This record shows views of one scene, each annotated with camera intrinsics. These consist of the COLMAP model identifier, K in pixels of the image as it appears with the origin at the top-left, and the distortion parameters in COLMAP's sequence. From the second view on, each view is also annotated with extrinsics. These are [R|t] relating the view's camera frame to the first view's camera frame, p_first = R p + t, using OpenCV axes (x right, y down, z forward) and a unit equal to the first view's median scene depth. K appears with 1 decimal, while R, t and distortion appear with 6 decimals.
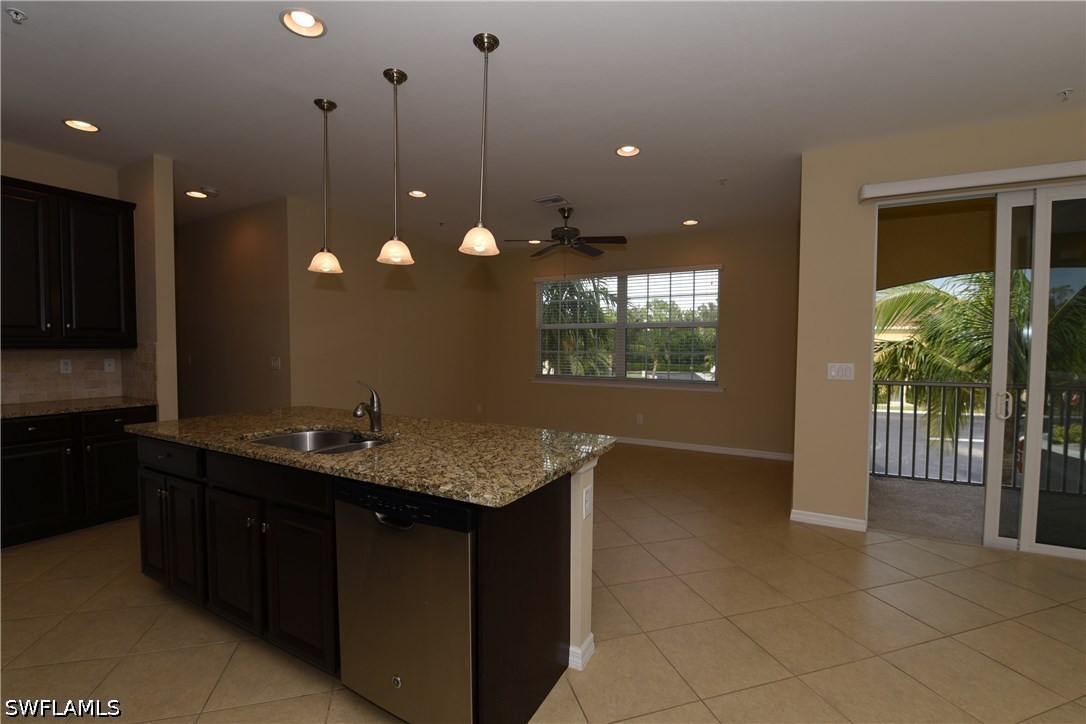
lens RADIAL K [[476.2, 0, 548.2], [0, 476.2, 367.5], [0, 0, 1]] dist [-0.000704, -0.010620]
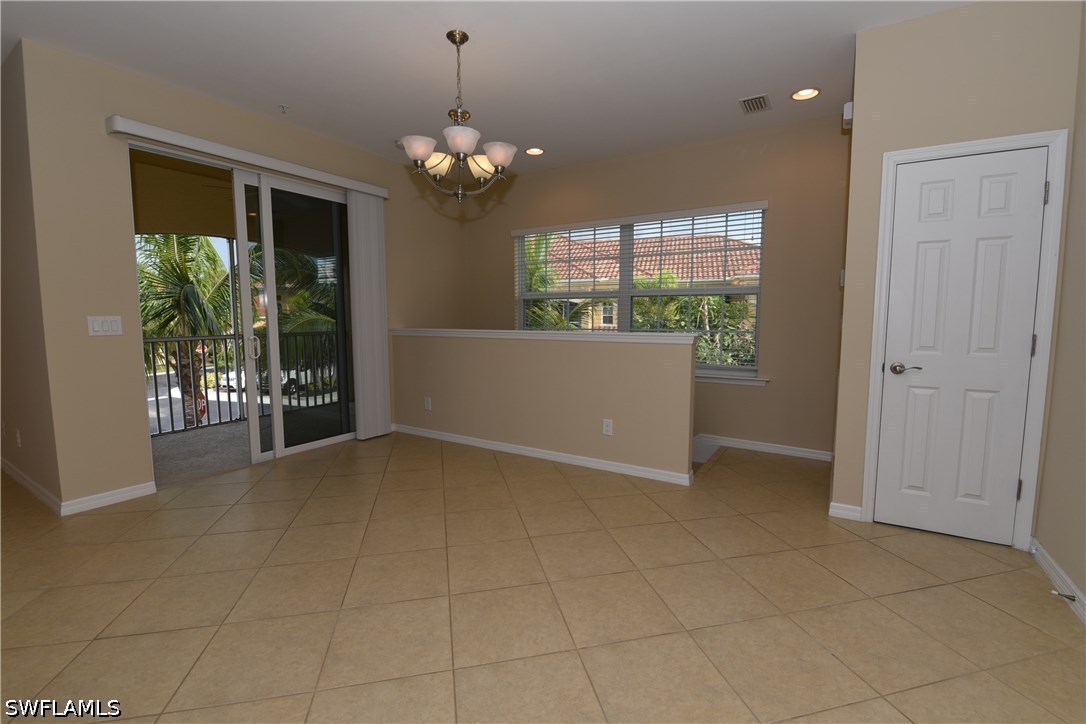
lens RADIAL K [[476.2, 0, 548.2], [0, 476.2, 367.5], [0, 0, 1]] dist [-0.000704, -0.010620]
pose [[0.051971, -0.114104, 0.992109, -0.231342], [0.045156, 0.992703, 0.111806, 0.027078], [-0.997627, 0.038989, 0.056745, 0.159302]]
